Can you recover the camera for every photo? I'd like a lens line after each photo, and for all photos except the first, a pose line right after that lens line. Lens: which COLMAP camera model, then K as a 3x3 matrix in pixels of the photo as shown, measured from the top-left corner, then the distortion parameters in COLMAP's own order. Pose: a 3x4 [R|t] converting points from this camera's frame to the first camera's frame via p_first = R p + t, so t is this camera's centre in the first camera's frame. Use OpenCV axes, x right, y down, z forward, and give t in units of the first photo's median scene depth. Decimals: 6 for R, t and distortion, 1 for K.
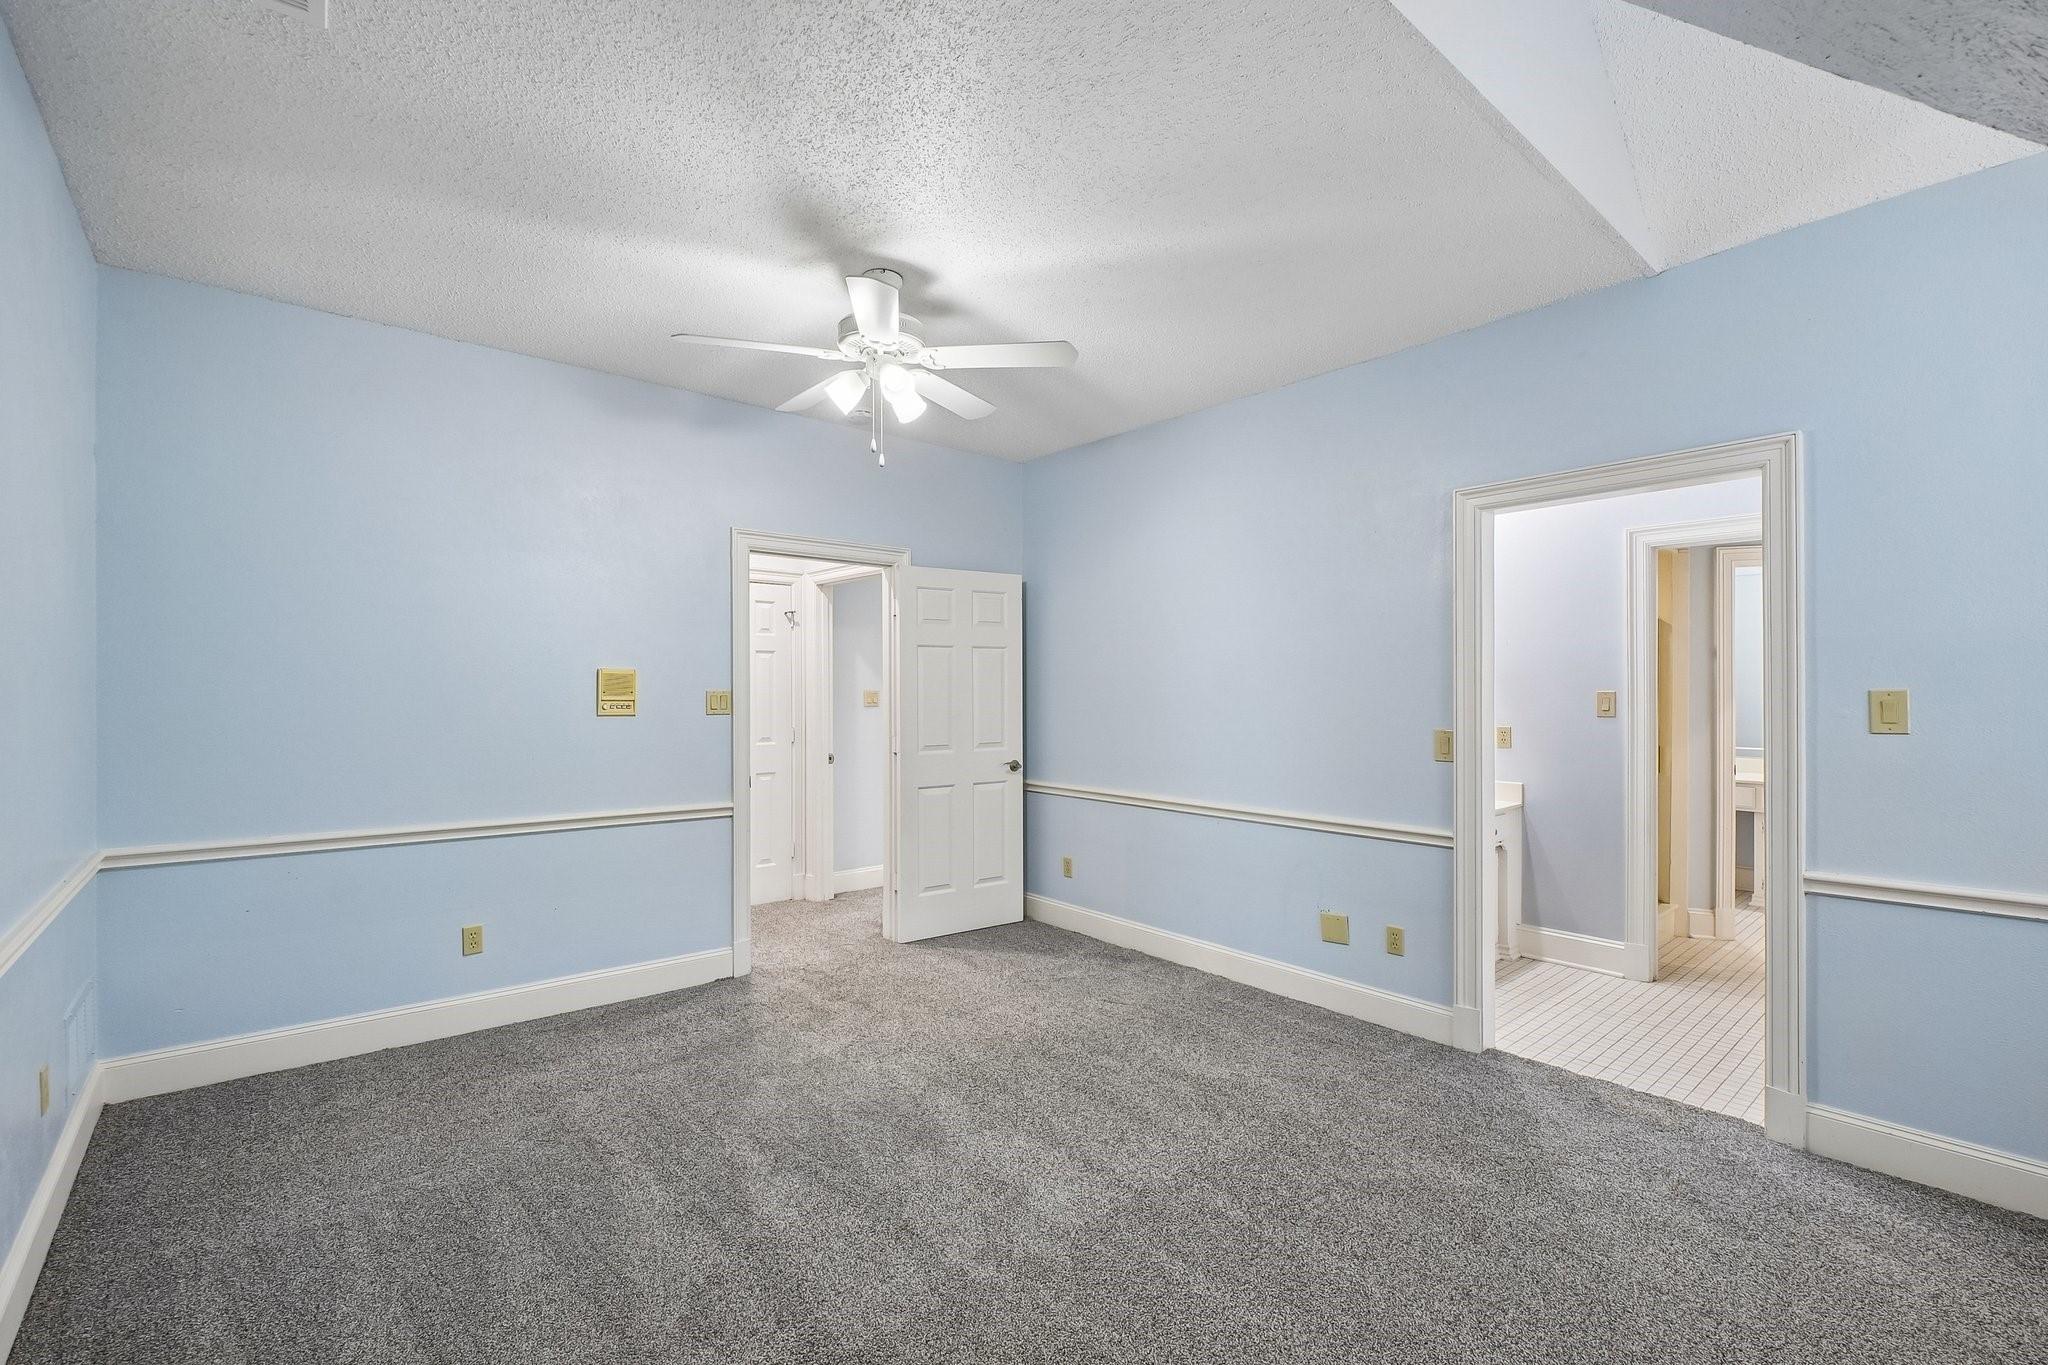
lens RADIAL K [[891.4, 0, 1011.2], [0, 891.4, 684.8], [0, 0, 1]] dist [0.016470, 0.000114]
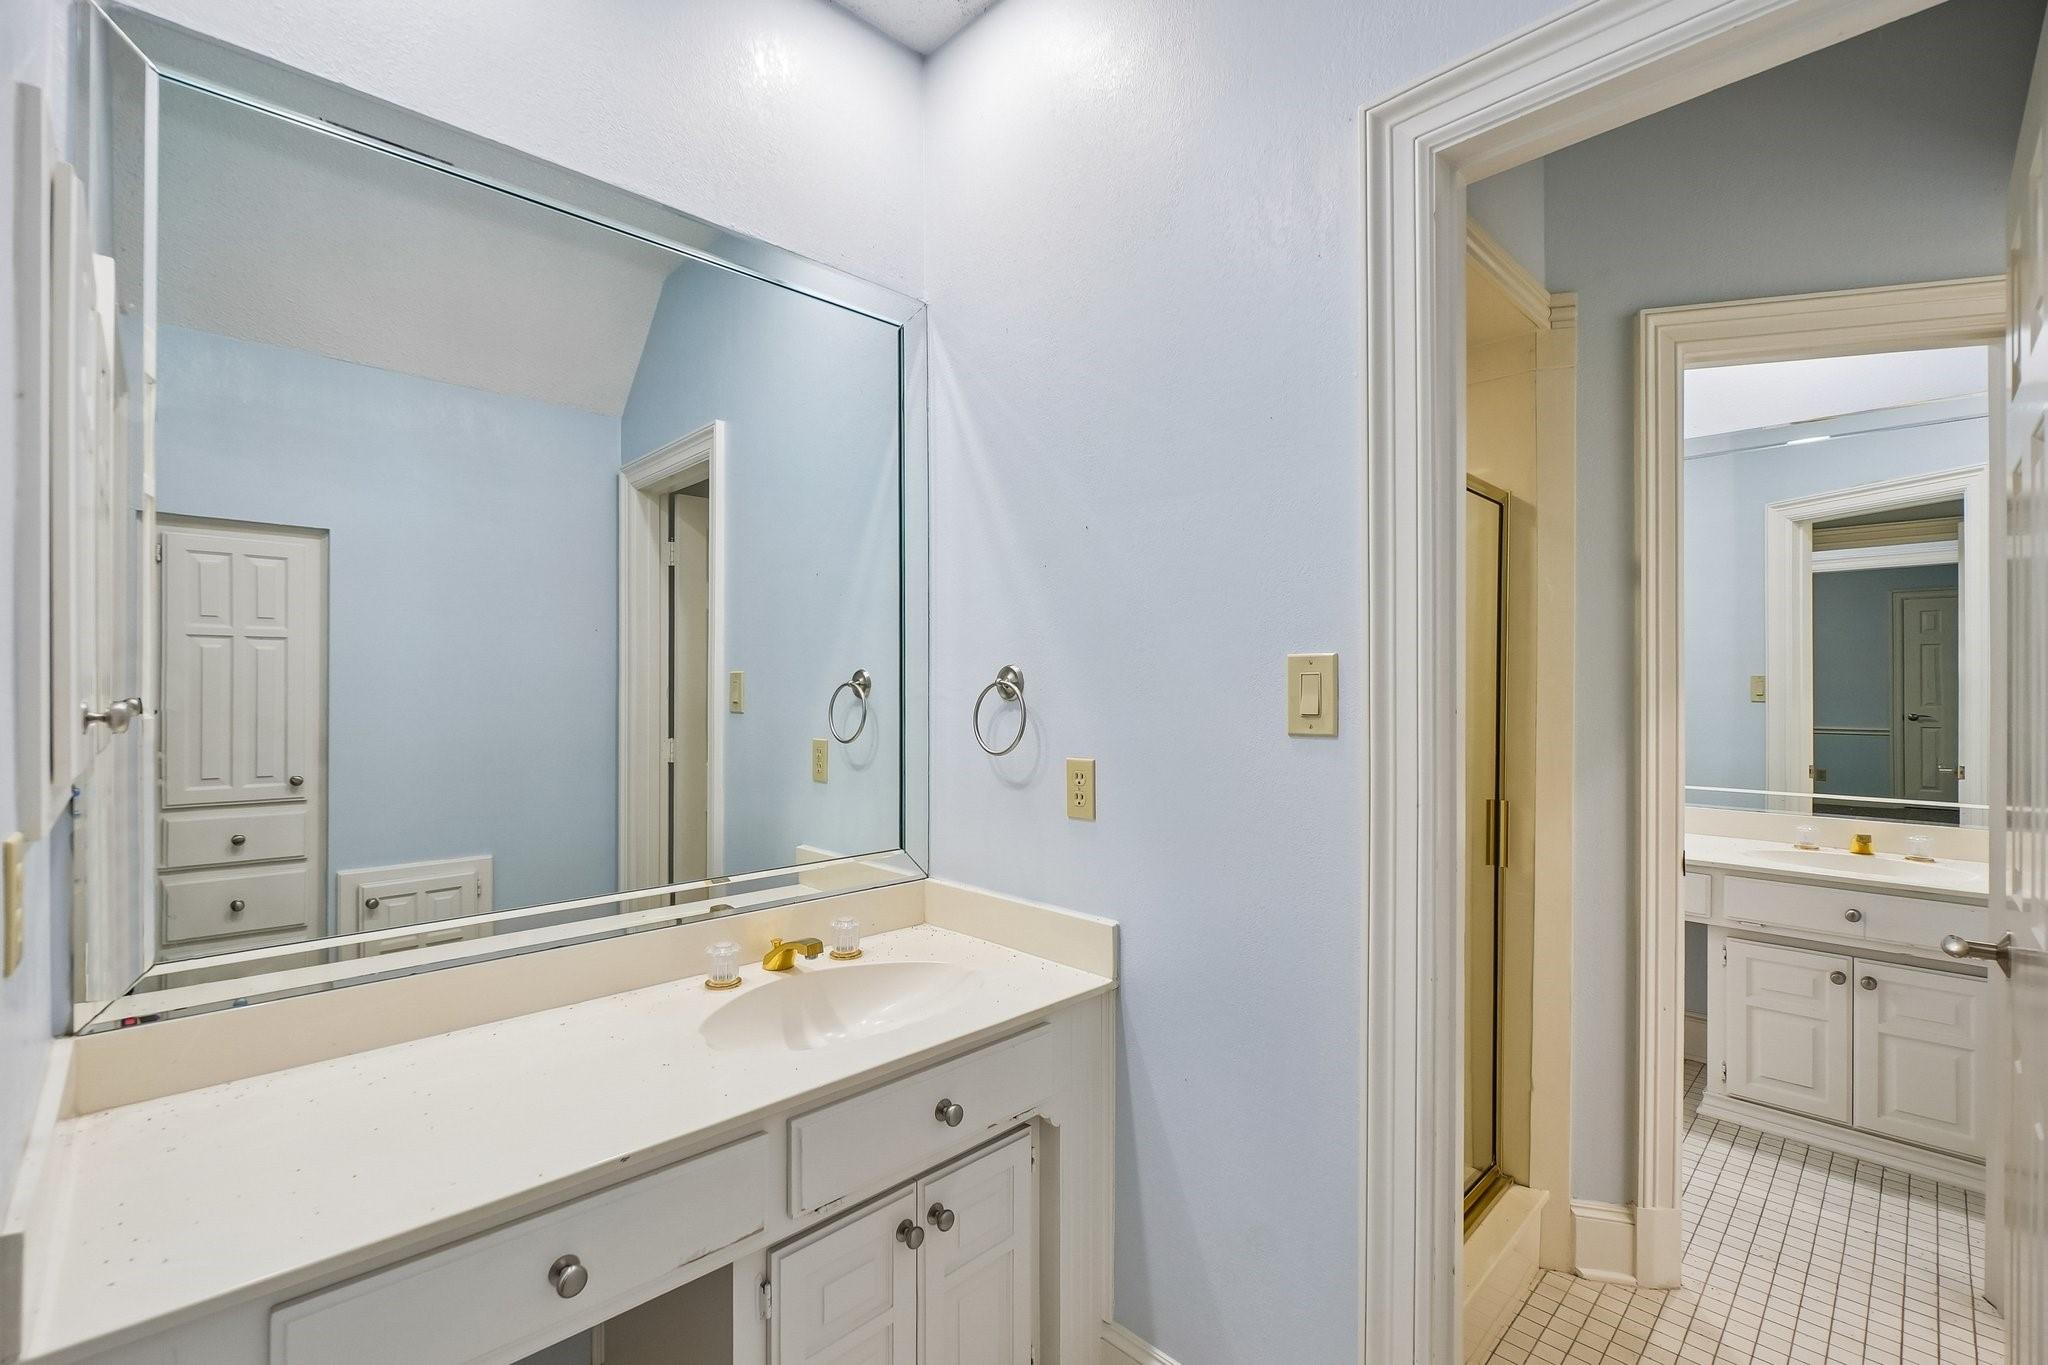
lens RADIAL K [[891.4, 0, 1036.7], [0, 891.4, 684.3], [0, 0, 1]] dist [0.016470, 0.000114]
pose [[0.997102, -0.005770, 0.075862, 0.487495], [0.004683, 0.999884, 0.014494, 0.011449], [-0.075937, -0.014097, 0.997013, 0.624568]]
